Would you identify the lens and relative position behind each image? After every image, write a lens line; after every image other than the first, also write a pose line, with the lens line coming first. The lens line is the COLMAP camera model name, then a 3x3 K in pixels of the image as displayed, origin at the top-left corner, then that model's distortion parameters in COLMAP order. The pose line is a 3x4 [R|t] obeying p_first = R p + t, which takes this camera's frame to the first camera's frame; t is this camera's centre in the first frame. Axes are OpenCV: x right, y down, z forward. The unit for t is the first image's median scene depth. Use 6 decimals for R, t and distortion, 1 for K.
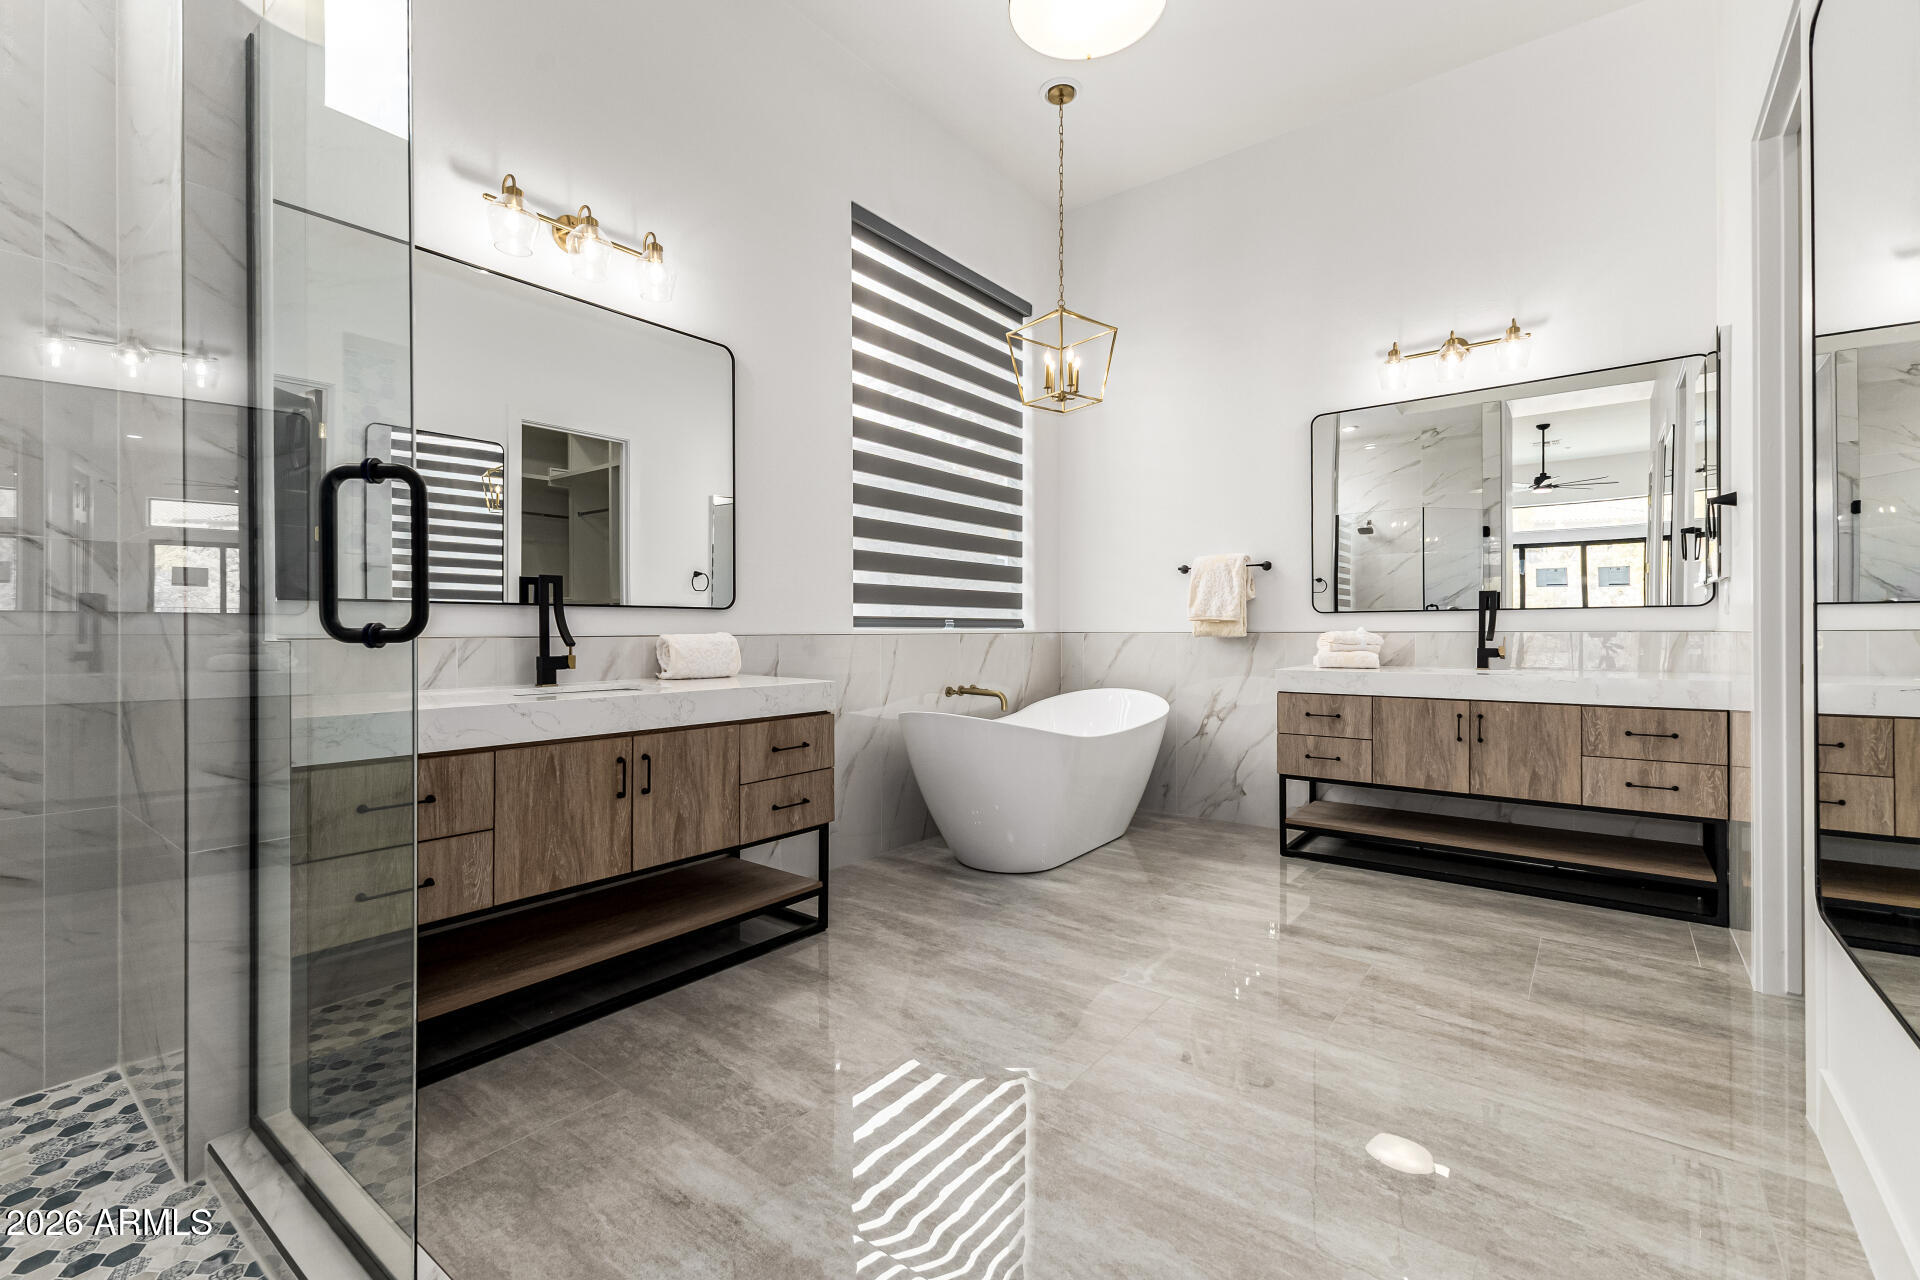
lens RADIAL K [[831.1, 0, 957.3], [0, 831.1, 626.8], [0, 0, 1]] dist [0.010753, -0.001074]
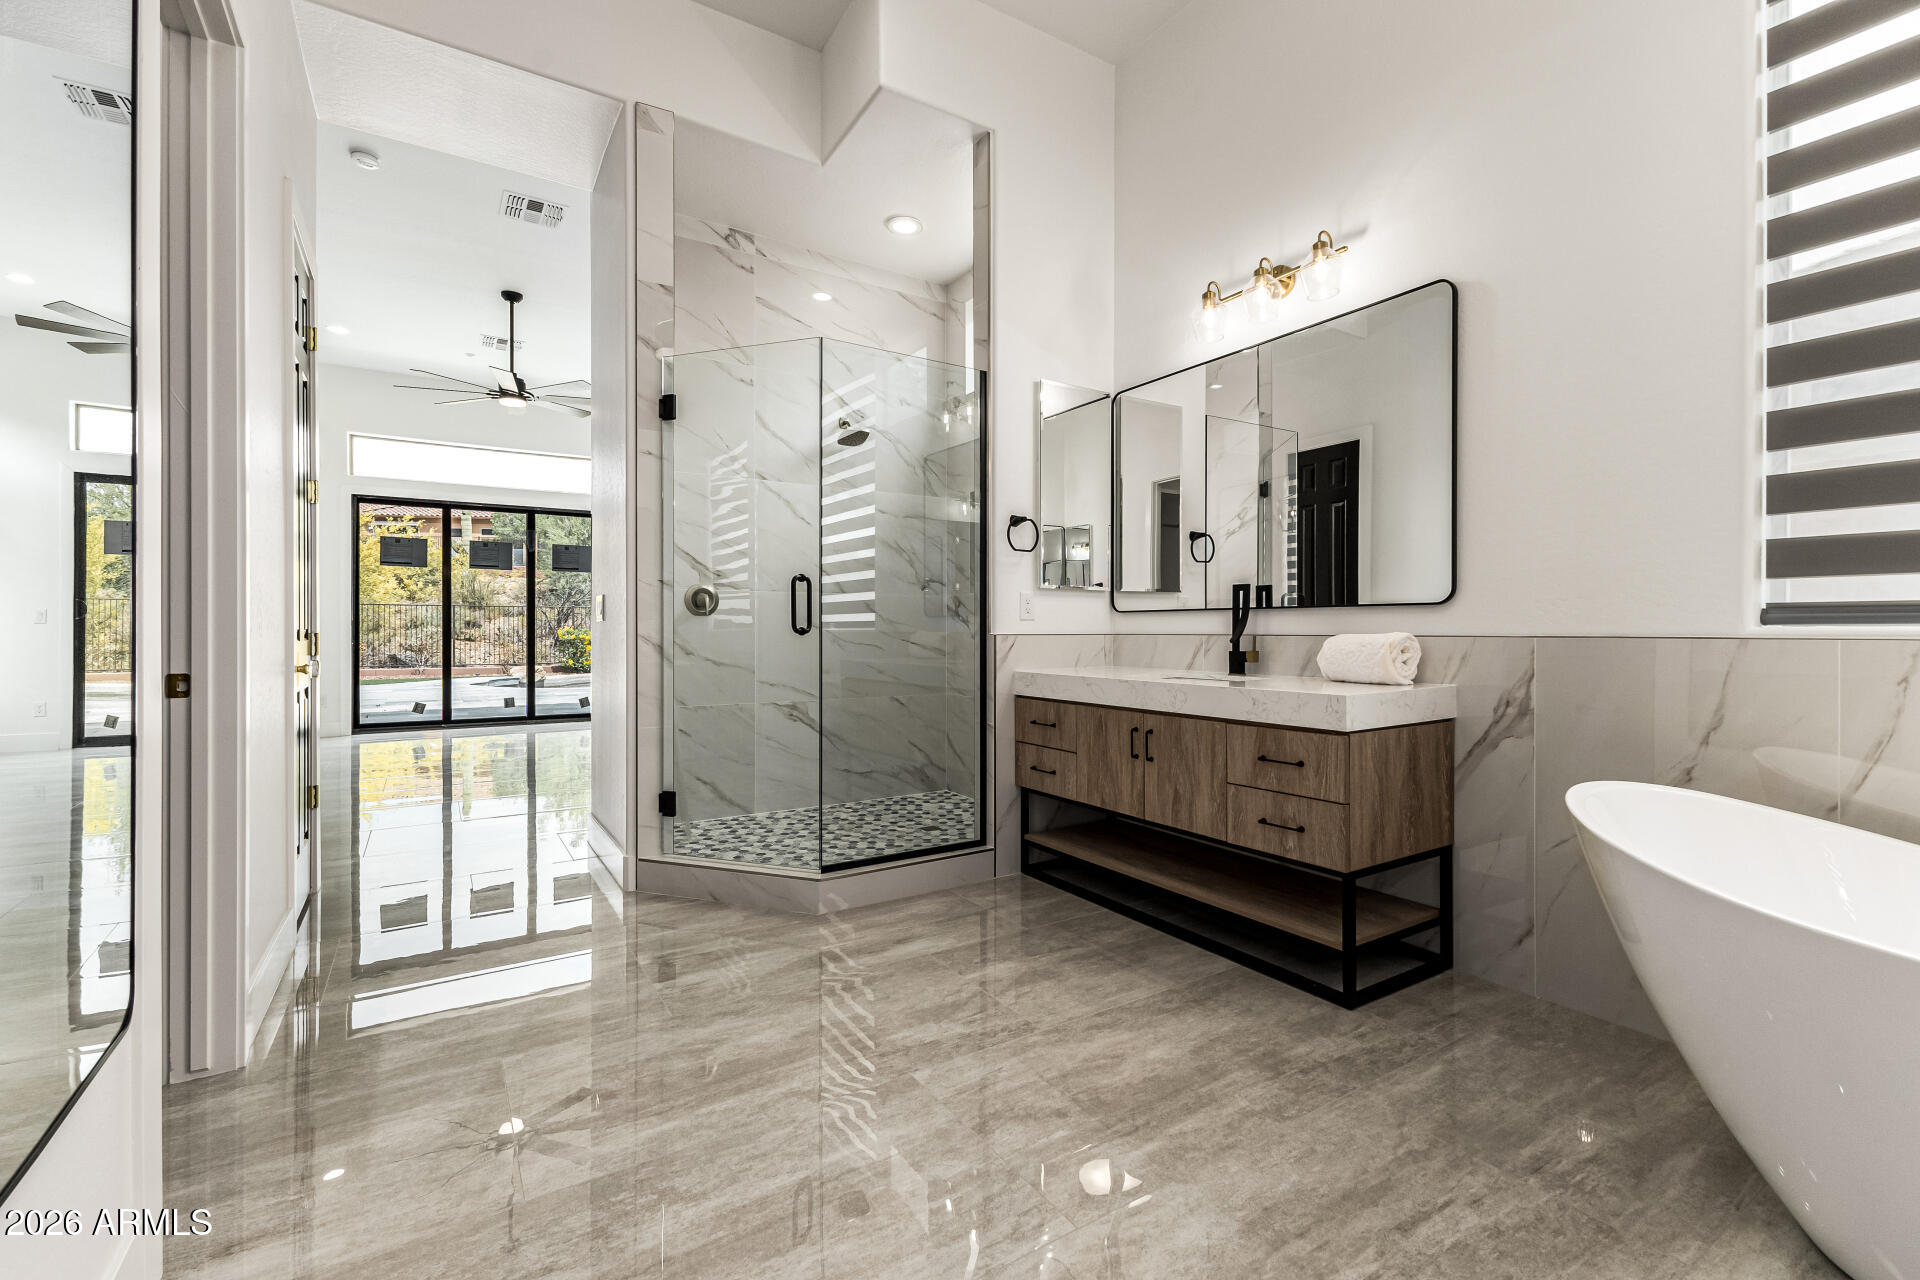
lens RADIAL K [[816.5, 0, 967.6], [0, 816.5, 631.4], [0, 0, 1]] dist [0.008676, -0.000310]
pose [[-0.327463, 0.002795, -0.944860, 0.812218], [0.003700, 0.999992, 0.001676, 0.003234], [0.944857, -0.002947, -0.327470, 1.069611]]
